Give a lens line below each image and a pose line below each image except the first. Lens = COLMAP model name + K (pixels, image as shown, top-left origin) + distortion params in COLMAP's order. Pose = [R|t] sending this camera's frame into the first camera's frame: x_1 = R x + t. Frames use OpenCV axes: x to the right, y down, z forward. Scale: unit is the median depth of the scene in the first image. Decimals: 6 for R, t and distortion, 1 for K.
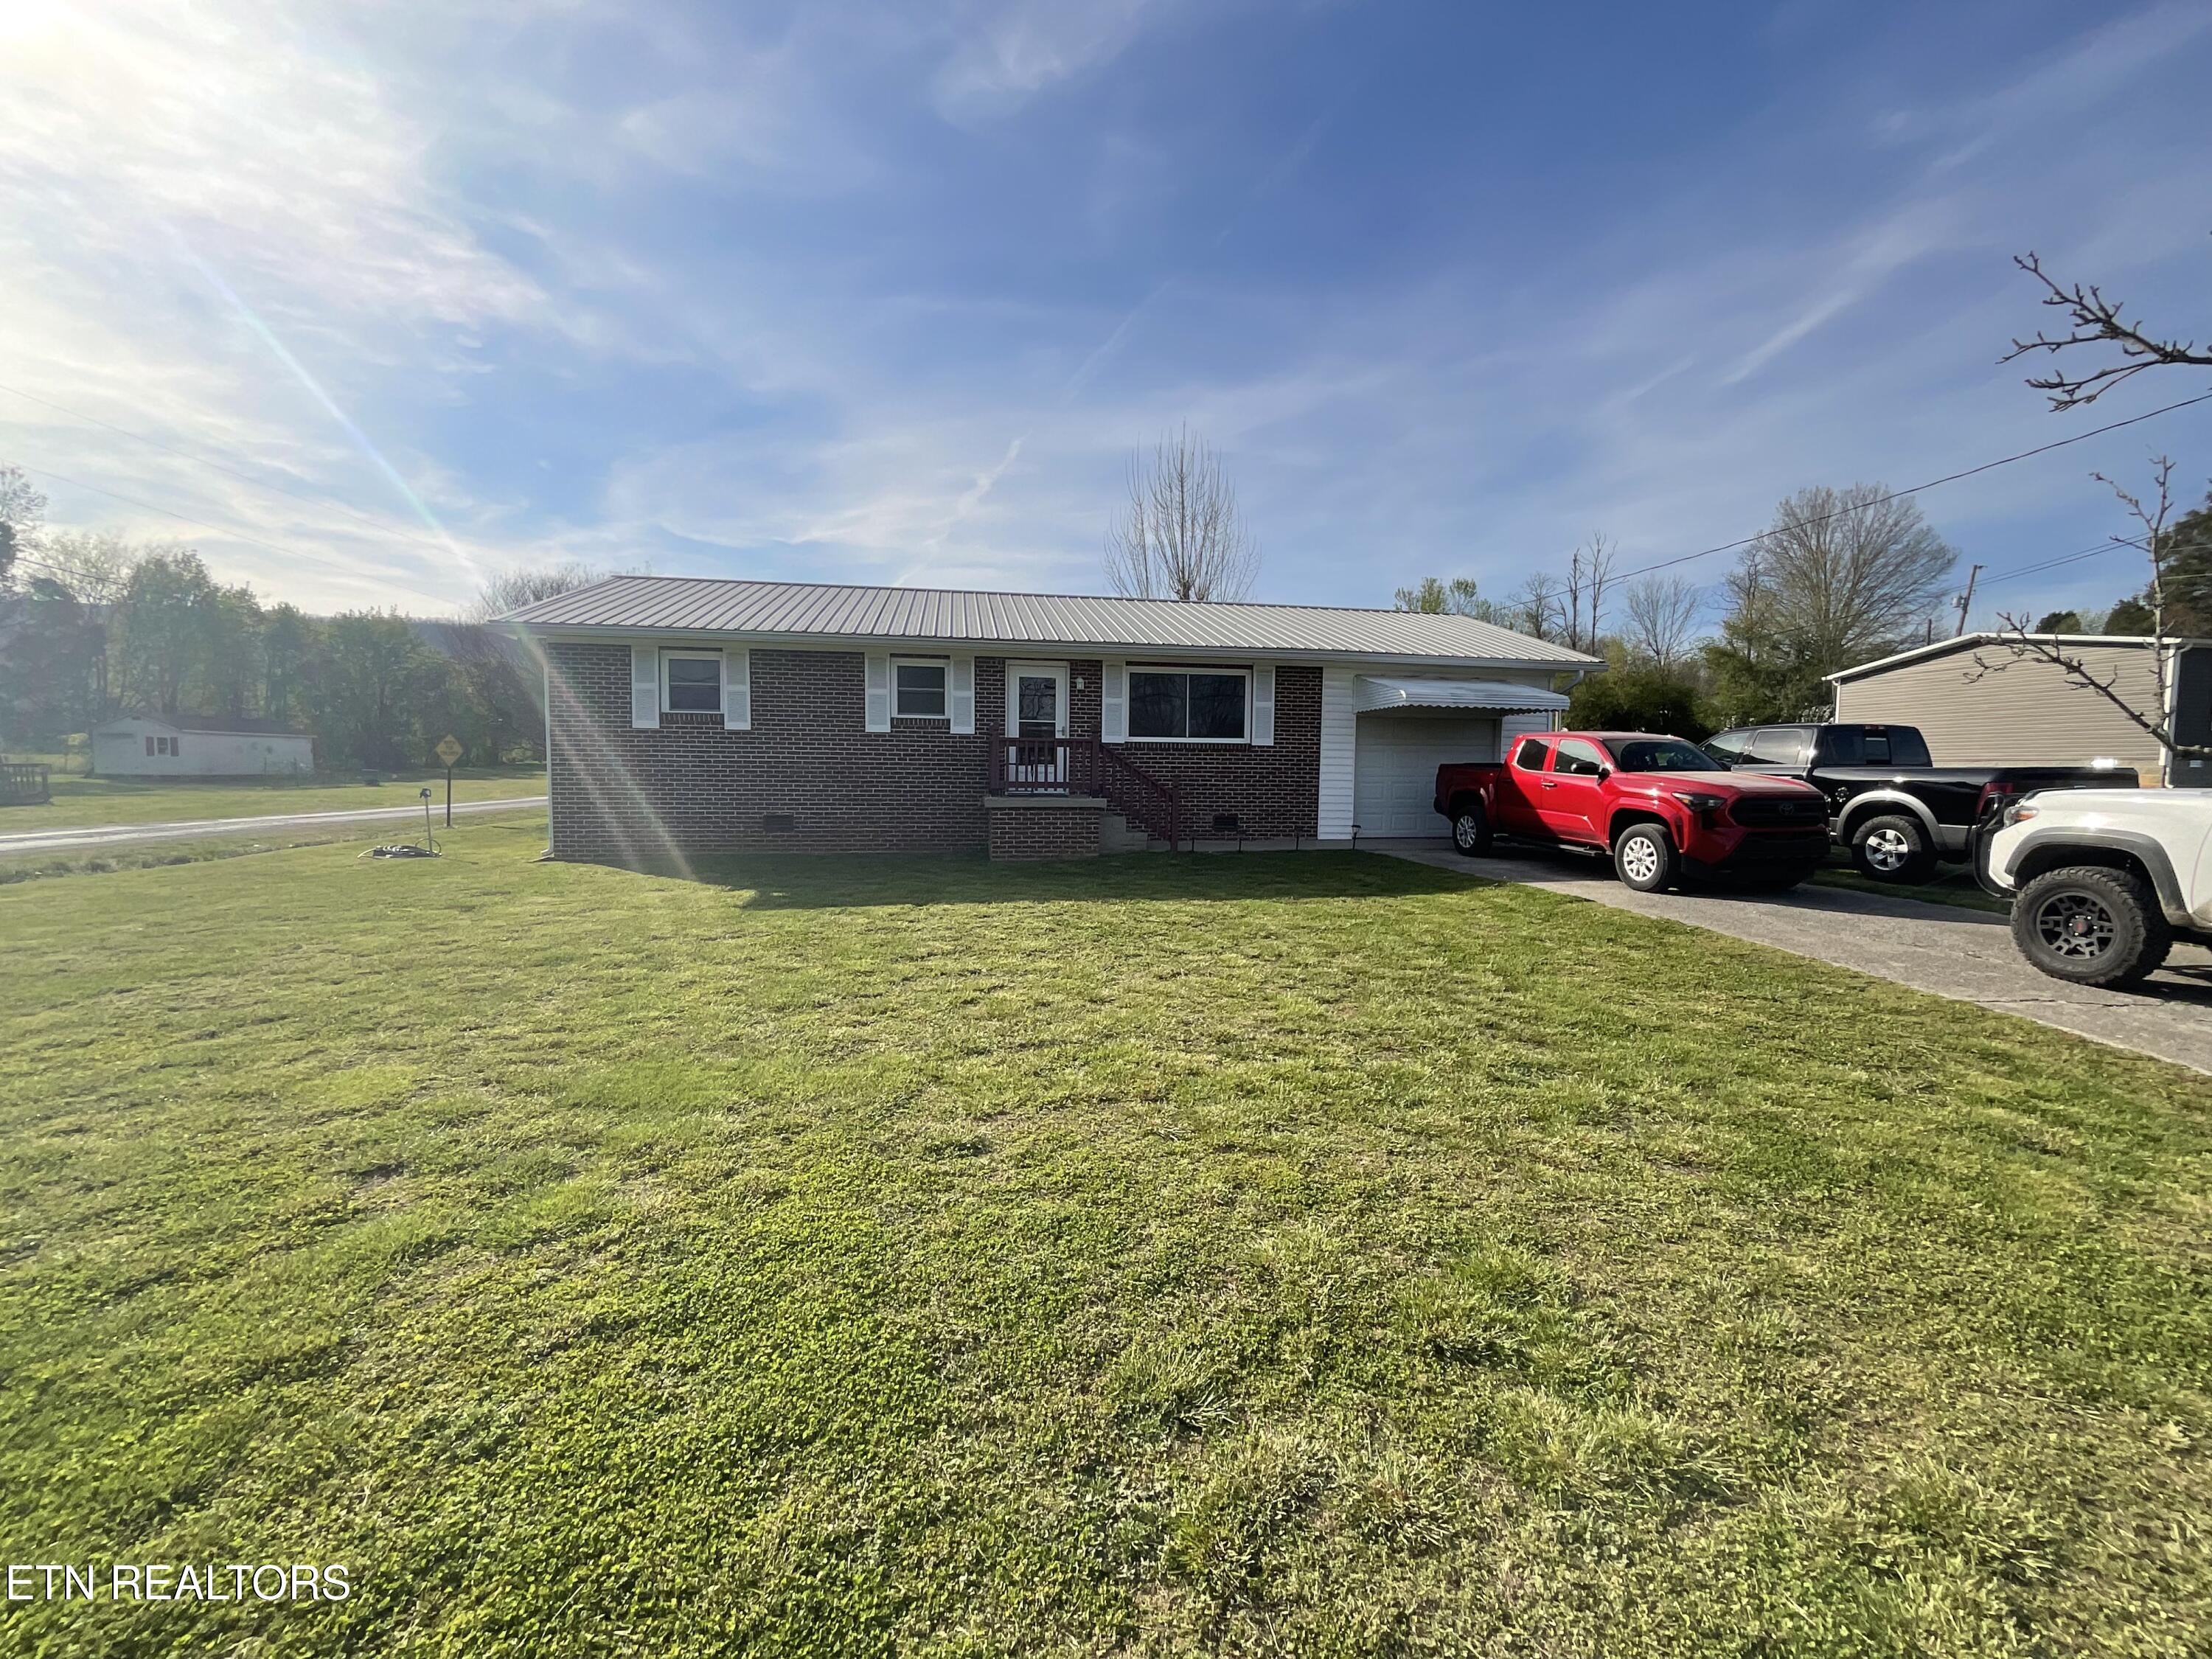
lens RADIAL K [[909.5, 0, 1106.0], [0, 909.5, 829.5], [0, 0, 1]] dist [-0.001552, 0.003099]
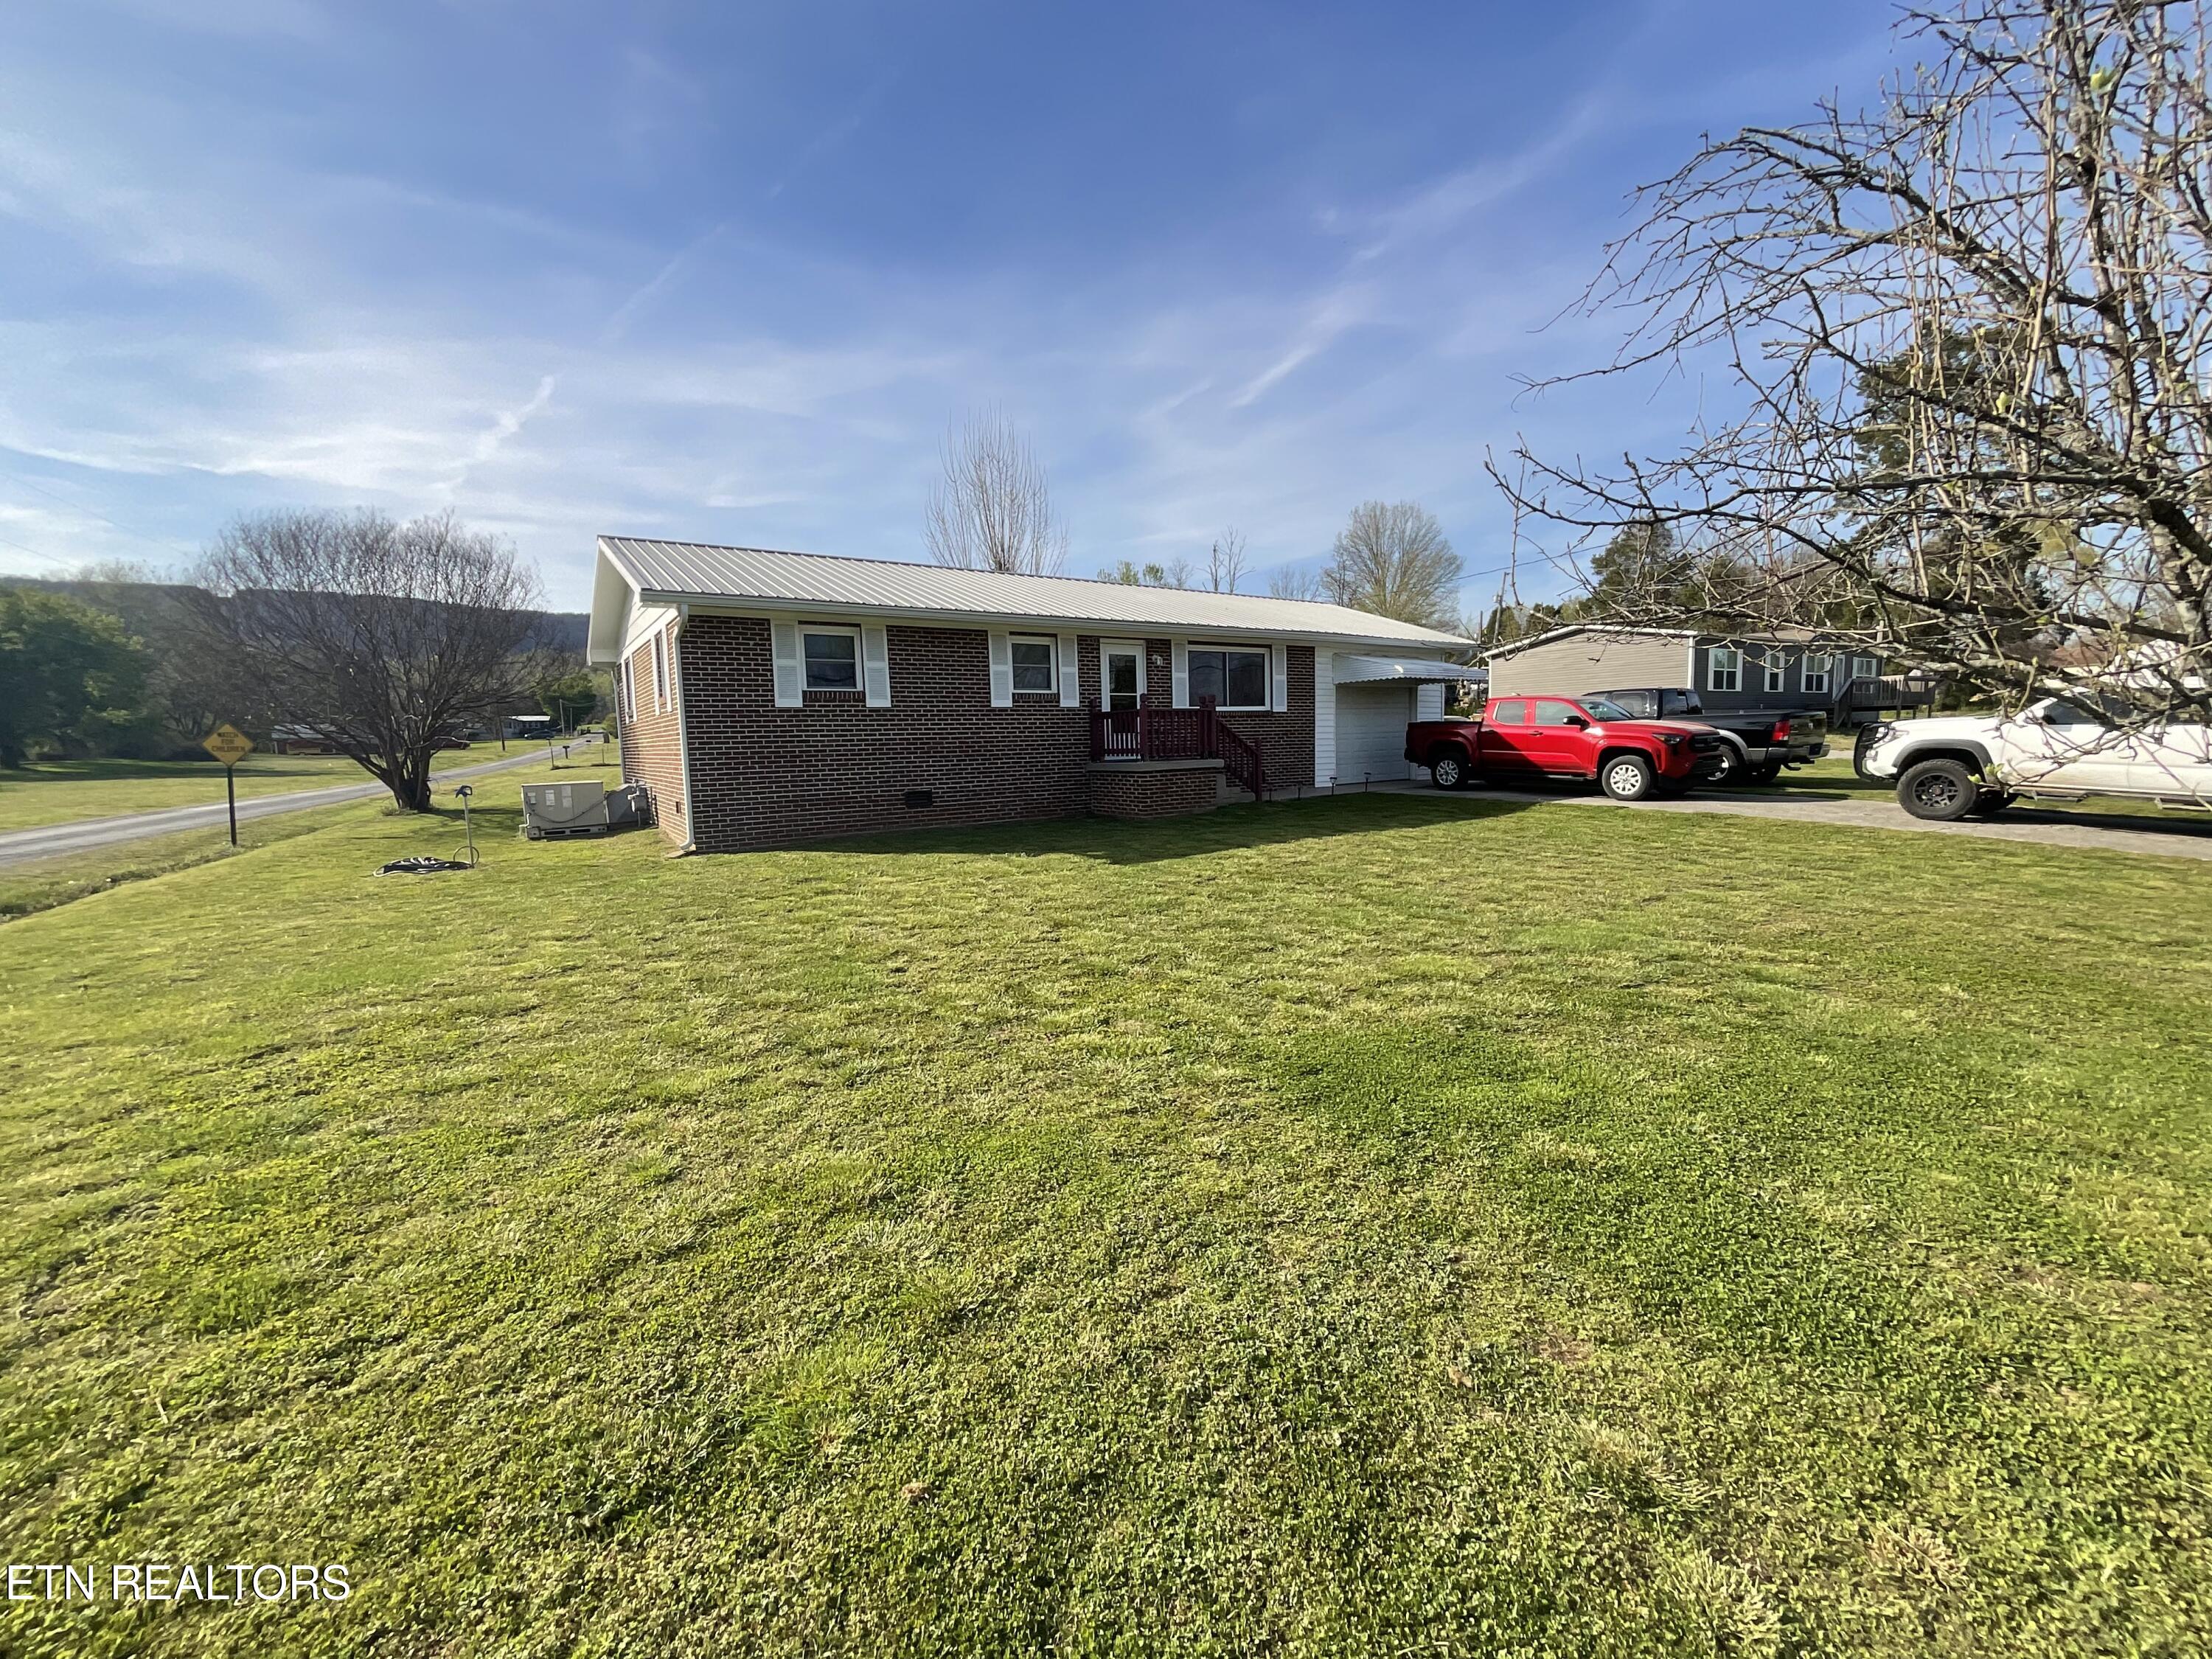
lens RADIAL K [[927.5, 0, 1094.1], [0, 927.5, 787.0], [0, 0, 1]] dist [-0.000570, 0.003258]
pose [[0.906985, -0.056784, 0.417316, -0.569890], [0.065854, 0.997802, -0.007355, -0.000494], [-0.415982, 0.034153, 0.908731, -0.006423]]
